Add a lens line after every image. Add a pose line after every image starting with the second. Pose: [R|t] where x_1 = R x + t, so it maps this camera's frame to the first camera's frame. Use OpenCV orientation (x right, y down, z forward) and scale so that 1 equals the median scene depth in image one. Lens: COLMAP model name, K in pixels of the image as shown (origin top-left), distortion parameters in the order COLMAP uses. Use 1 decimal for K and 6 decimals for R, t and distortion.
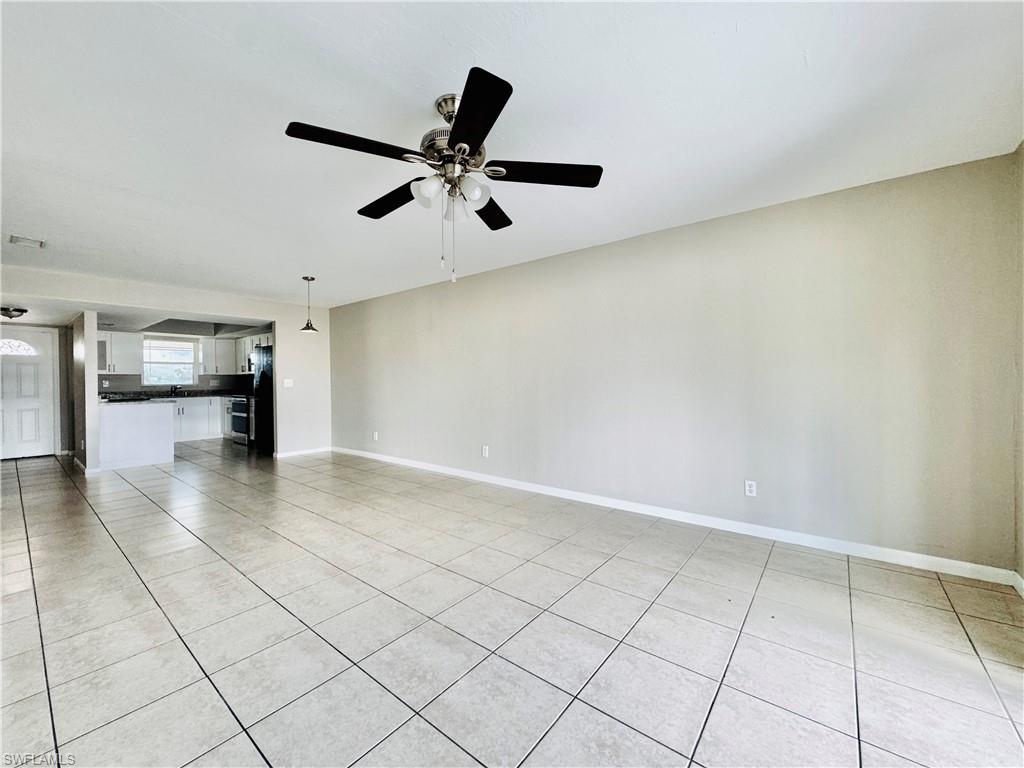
lens RADIAL K [[409.3, 0, 510.6], [0, 409.3, 384.8], [0, 0, 1]] dist [-0.004263, 0.000207]
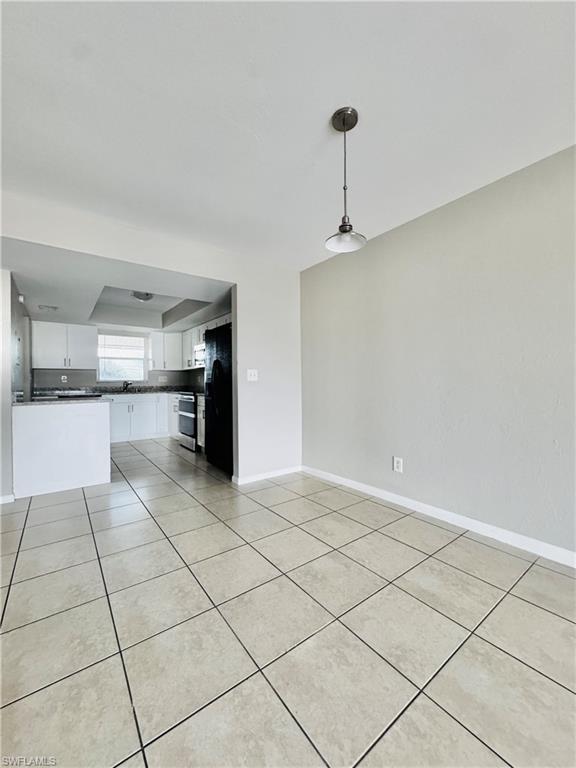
lens RADIAL K [[307.0, 0, 294.6], [0, 307.0, 382.4], [0, 0, 1]] dist [-0.004263, 0.000207]
pose [[0.972560, 0.000996, -0.232650, -0.409288], [-0.002666, 0.999973, -0.006862, 0.012489], [0.232637, 0.007294, 0.972536, 0.594300]]
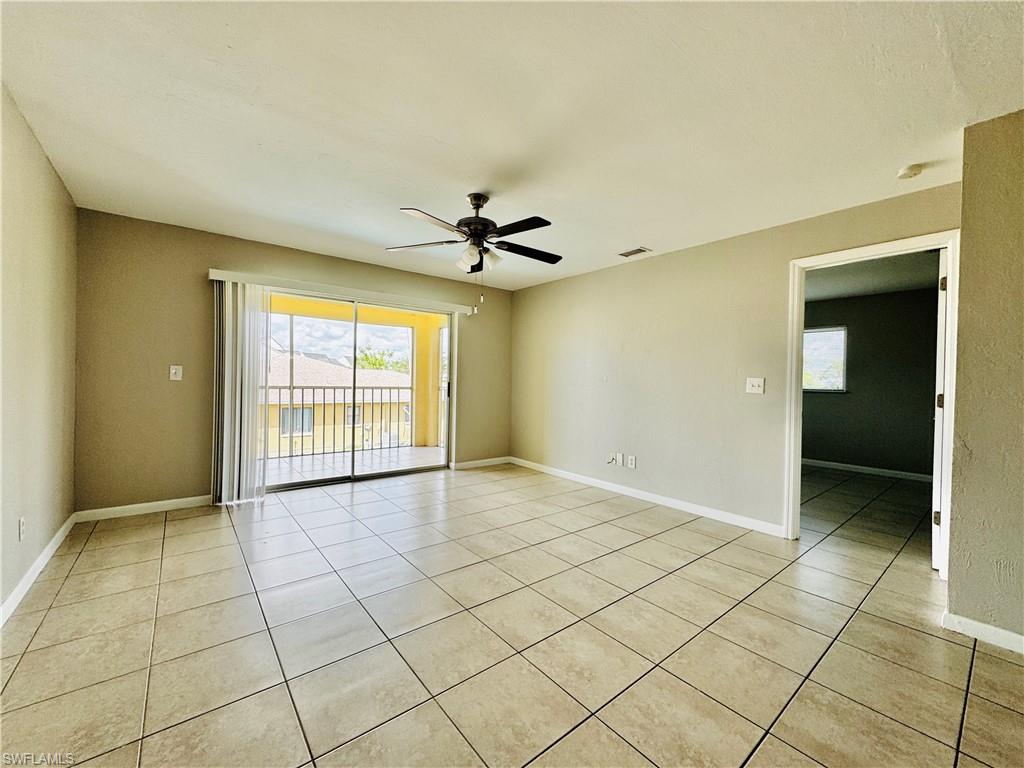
lens RADIAL K [[409.3, 0, 510.3], [0, 409.3, 384.0], [0, 0, 1]] dist [-0.004263, 0.000207]
pose [[-0.976595, -0.013017, 0.214691, -0.202065], [-0.008883, 0.999756, 0.020209, -0.006421], [-0.214902, 0.017829, -0.976473, 0.836480]]
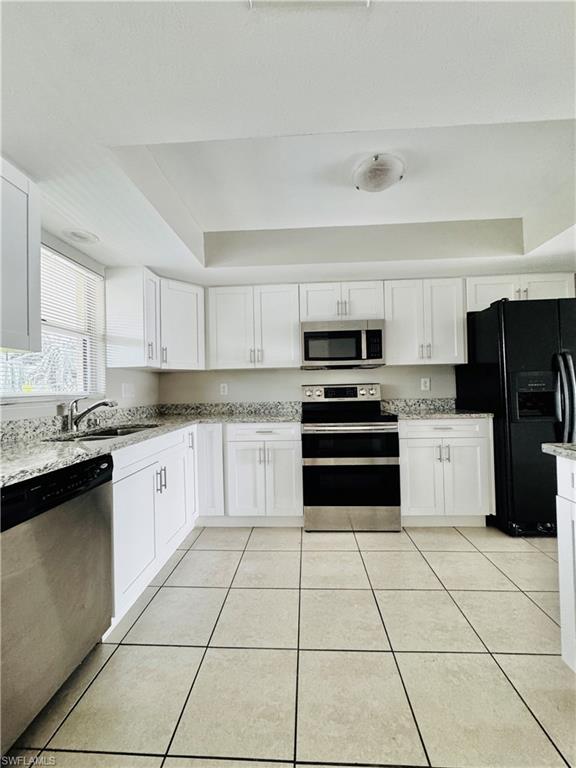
lens RADIAL K [[307.0, 0, 287.8], [0, 307.0, 383.2], [0, 0, 1]] dist [-0.004263, 0.000207]
pose [[0.812442, -0.003982, 0.583029, -1.267361], [0.029386, 0.998985, -0.034127, 0.004307], [-0.582301, 0.044859, 0.811735, 1.111623]]
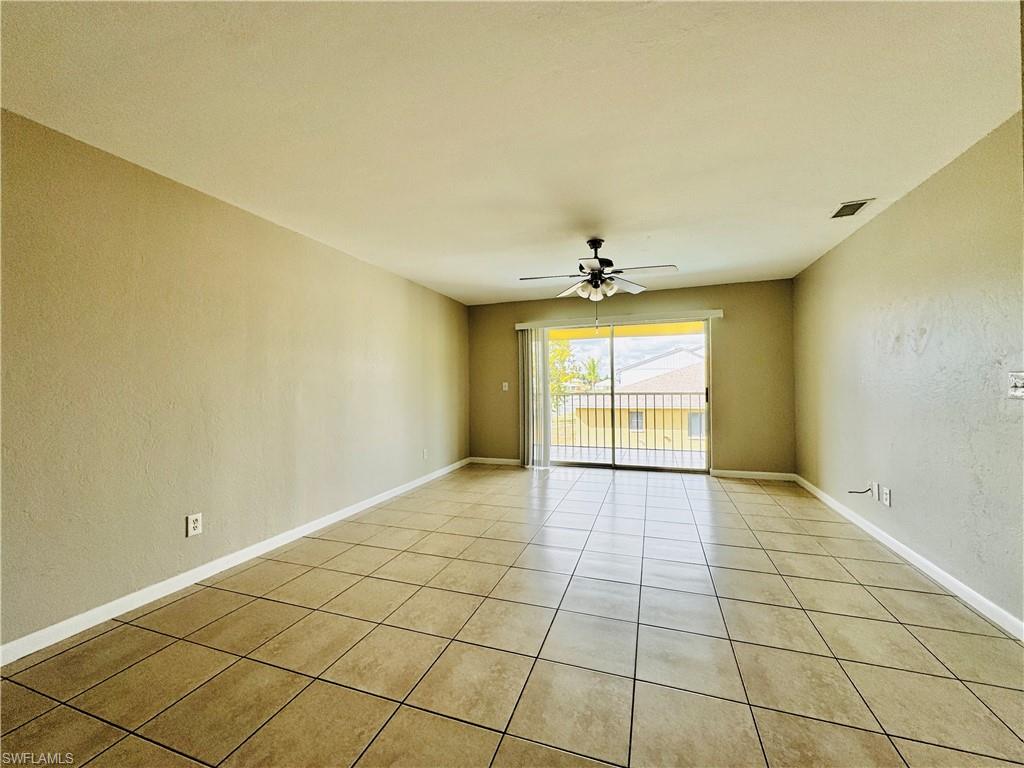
lens RADIAL K [[409.3, 0, 511.3], [0, 409.3, 386.0], [0, 0, 1]] dist [-0.004263, 0.000207]
pose [[-0.332694, 0.009173, 0.942990, -0.610361], [0.027401, 0.999625, -0.000056, -0.006747], [-0.942637, 0.025820, -0.332820, 0.683099]]
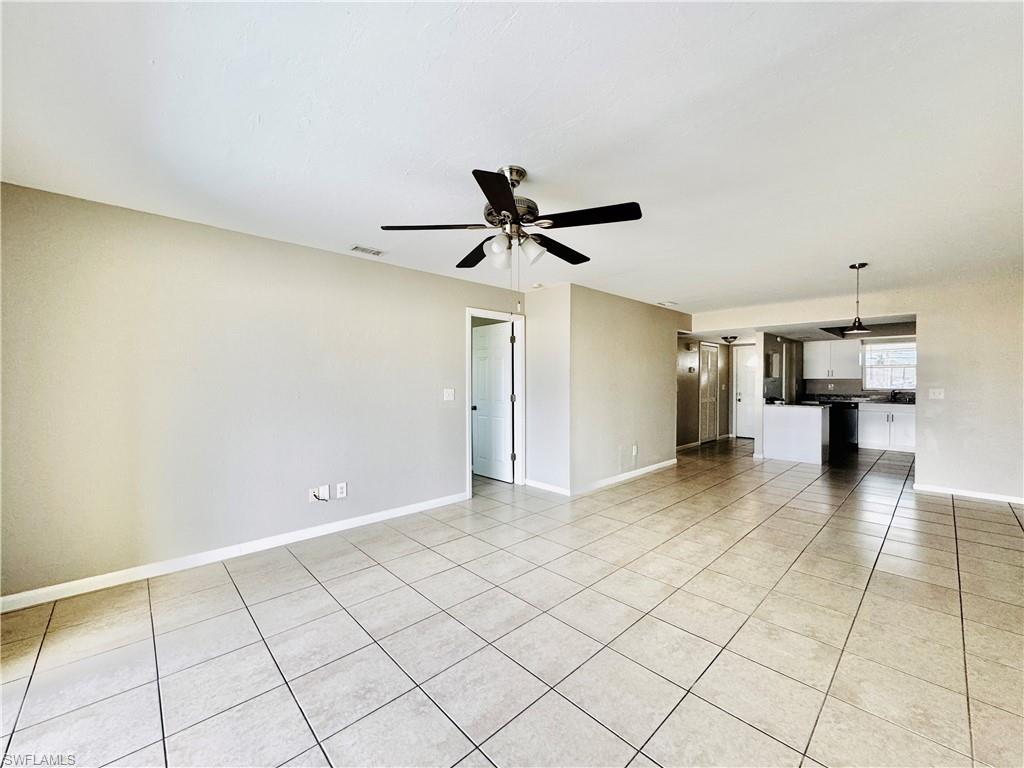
lens RADIAL K [[409.3, 0, 511.9], [0, 409.3, 384.2], [0, 0, 1]] dist [-0.004263, 0.000207]
pose [[-0.138615, 0.018288, -0.990177, 0.350120], [-0.011312, 0.999735, 0.020048, -0.032595], [0.990282, 0.013980, -0.138371, 0.394108]]
